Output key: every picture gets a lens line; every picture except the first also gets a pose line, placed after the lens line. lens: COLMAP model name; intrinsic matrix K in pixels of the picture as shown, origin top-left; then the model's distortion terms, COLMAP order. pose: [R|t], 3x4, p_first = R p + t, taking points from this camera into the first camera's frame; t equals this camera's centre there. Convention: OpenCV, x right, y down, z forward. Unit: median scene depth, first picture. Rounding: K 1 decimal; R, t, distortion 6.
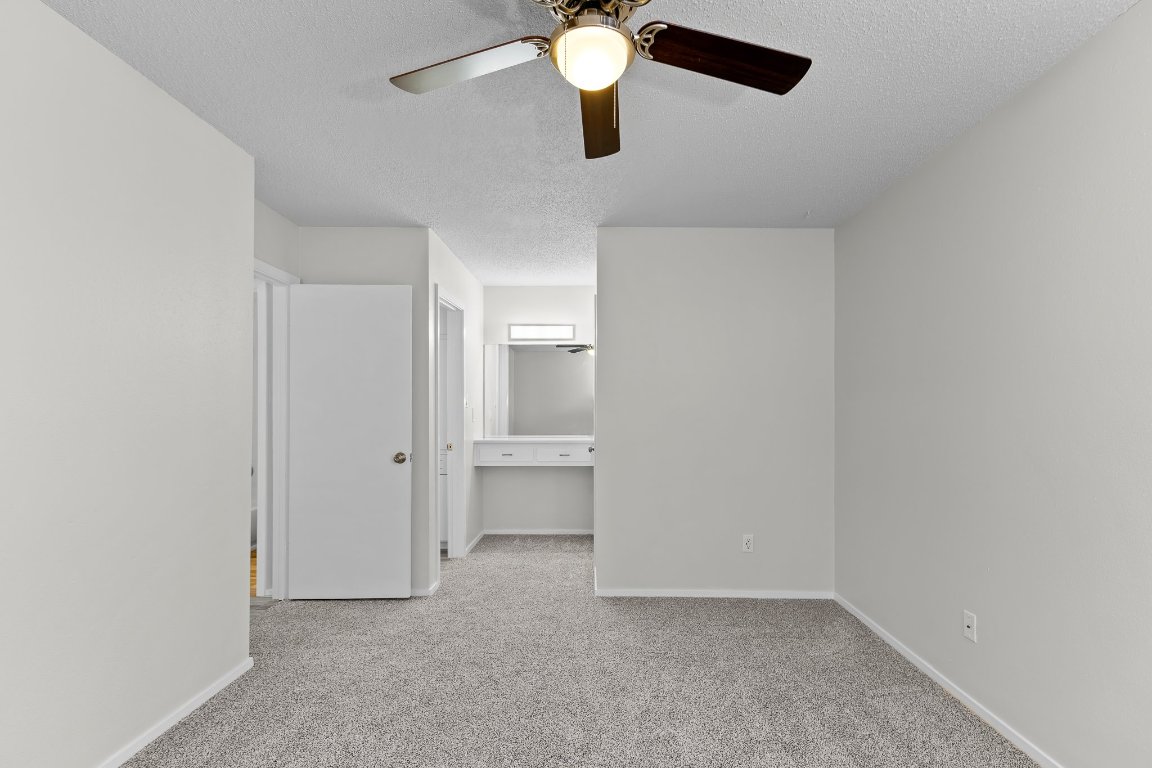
lens RADIAL K [[500.4, 0, 574.9], [0, 500.4, 387.3], [0, 0, 1]] dist [0.007598, -0.000829]
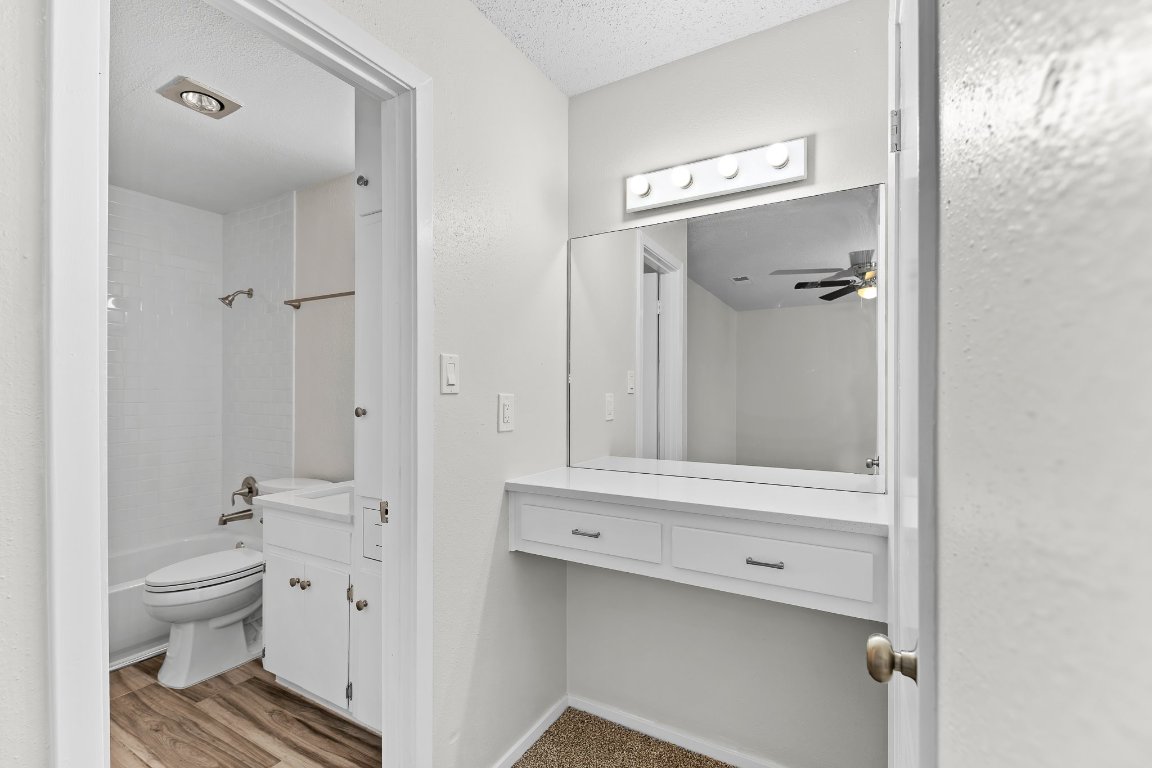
lens RADIAL K [[500.4, 0, 574.9], [0, 500.4, 387.3], [0, 0, 1]] dist [0.007598, -0.000829]
pose [[0.880521, -0.000814, -0.474006, 0.017254], [0.009961, 0.999809, 0.016787, 0.027133], [0.473902, -0.019503, 0.880362, 0.649444]]
